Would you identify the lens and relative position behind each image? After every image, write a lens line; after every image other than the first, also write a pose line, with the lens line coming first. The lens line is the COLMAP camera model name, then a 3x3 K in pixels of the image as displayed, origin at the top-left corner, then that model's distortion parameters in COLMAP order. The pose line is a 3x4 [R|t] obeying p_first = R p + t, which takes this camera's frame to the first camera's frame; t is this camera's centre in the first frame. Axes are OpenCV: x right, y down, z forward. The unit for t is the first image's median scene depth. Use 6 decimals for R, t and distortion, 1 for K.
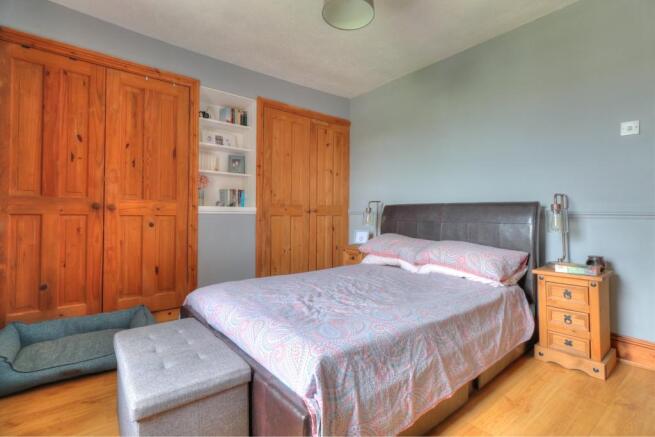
lens RADIAL K [[306.2, 0, 331.8], [0, 306.2, 209.5], [0, 0, 1]] dist [0.014022, -0.000252]
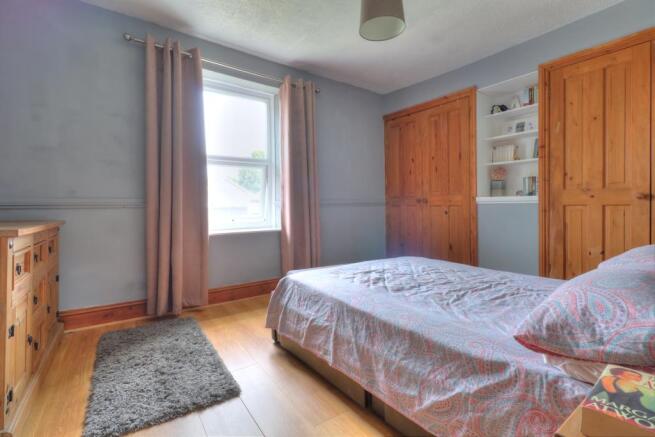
lens RADIAL K [[306.2, 0, 331.8], [0, 306.2, 209.5], [0, 0, 1]] dist [0.014022, -0.000252]
pose [[-0.045933, 0.008548, -0.998908, 0.726116], [0.024653, 0.999669, 0.007421, 0.012230], [0.998640, -0.024285, -0.046129, 0.515403]]
